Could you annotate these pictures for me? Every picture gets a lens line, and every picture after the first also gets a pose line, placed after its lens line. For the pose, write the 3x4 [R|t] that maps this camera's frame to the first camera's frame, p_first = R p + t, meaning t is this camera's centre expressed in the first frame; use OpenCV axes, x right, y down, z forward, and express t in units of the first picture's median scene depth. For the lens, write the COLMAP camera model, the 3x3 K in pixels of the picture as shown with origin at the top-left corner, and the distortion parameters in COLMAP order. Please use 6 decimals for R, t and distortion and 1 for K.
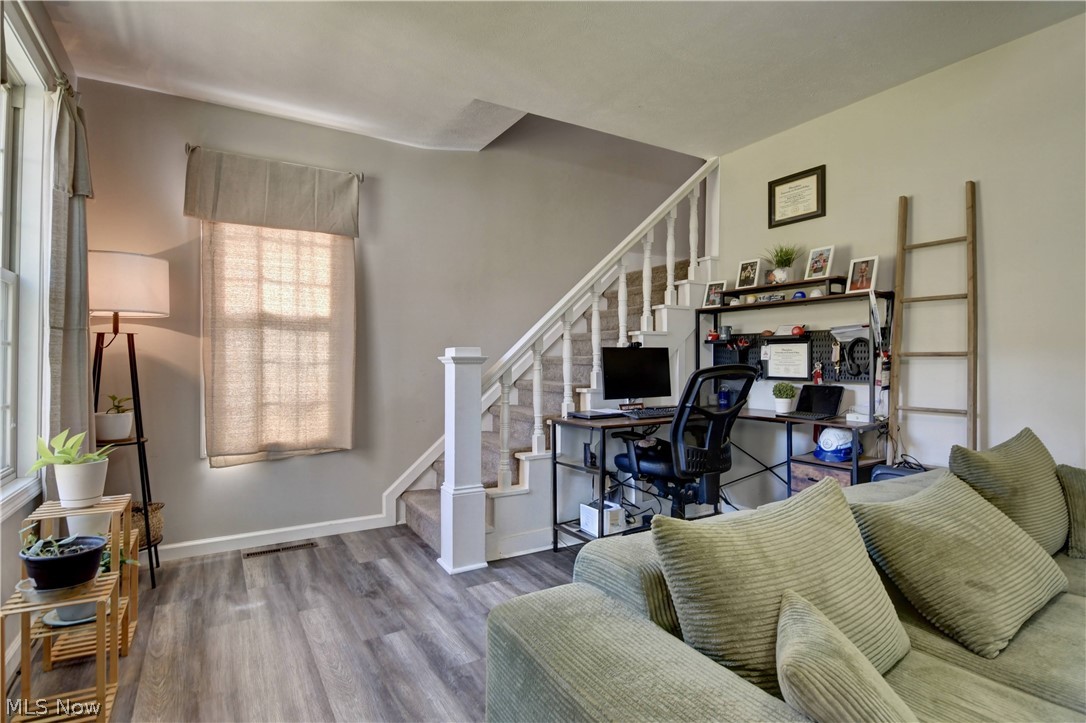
lens RADIAL K [[552.8, 0, 547.3], [0, 552.8, 358.1], [0, 0, 1]] dist [0.018891, -0.022992]
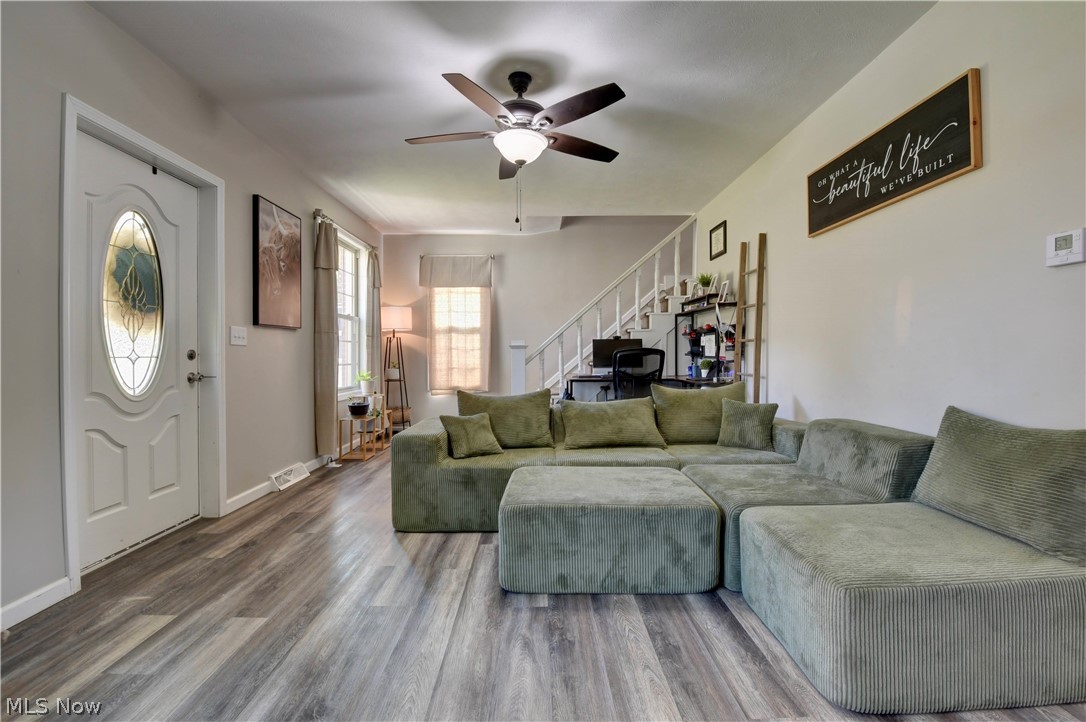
lens RADIAL K [[479.1, 0, 544.7], [0, 479.1, 357.6], [0, 0, 1]] dist [0.014758, -0.021736]
pose [[0.862738, 0.000907, -0.505651, 0.748107], [0.007641, 0.999861, 0.014829, 0.016181], [0.505594, -0.016657, 0.862611, -0.436869]]
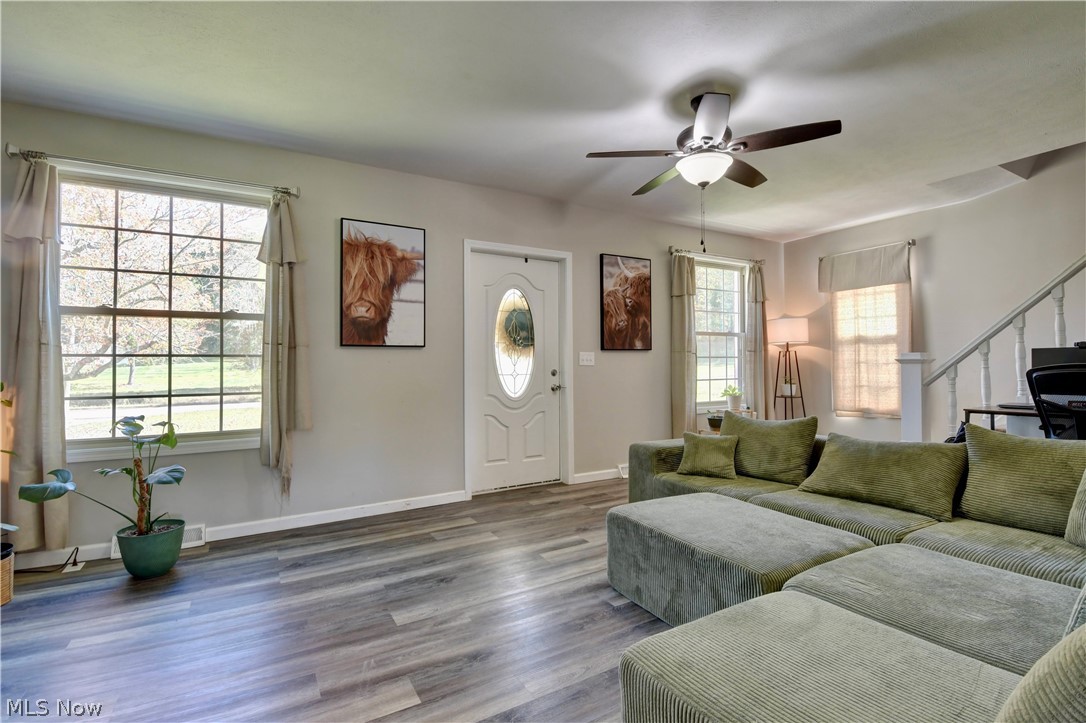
lens RADIAL K [[506.7, 0, 537.8], [0, 506.7, 357.6], [0, 0, 1]] dist [0.002597, -0.000190]
pose [[-0.023277, -0.013778, -0.999634, 1.158665], [0.017371, 0.999749, -0.014184, -0.003850], [0.999578, -0.017694, -0.023032, -0.015212]]
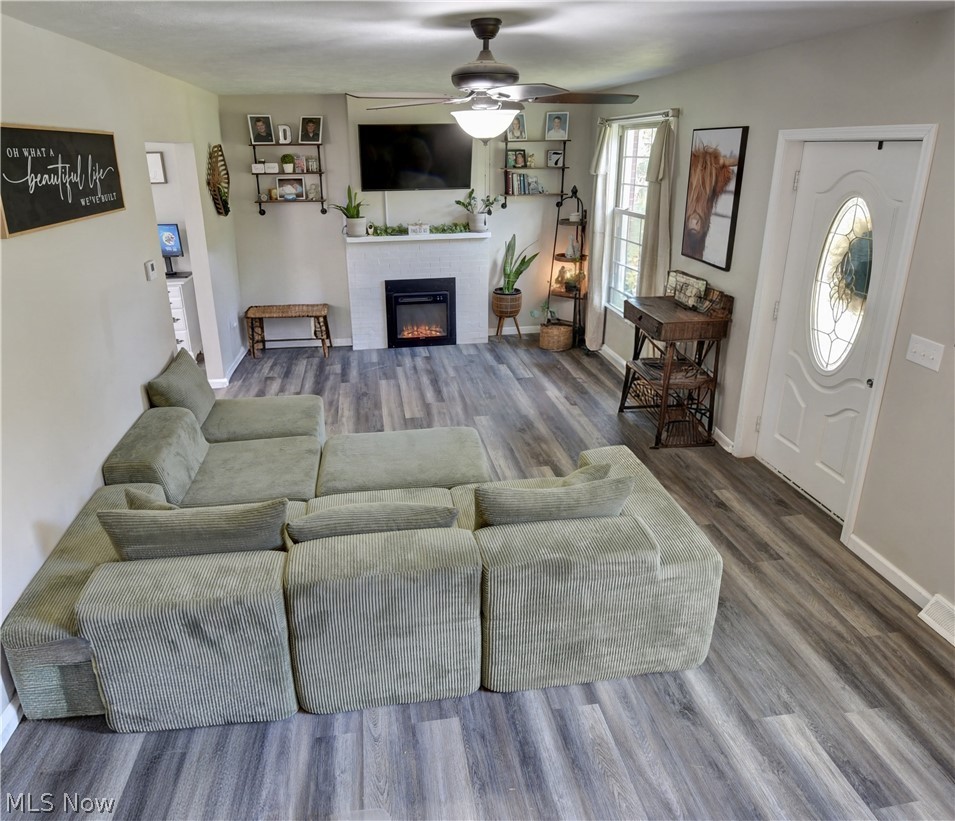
lens RADIAL K [[618.6, 0, 445.2], [0, 618.6, 359.6], [0, 0, 1]] dist [0.001370, -0.008448]
pose [[-0.915477, -0.113651, 0.385987, -0.008971], [0.015238, 0.948800, 0.315510, -0.285974], [-0.402082, 0.294723, -0.866873, 1.092771]]
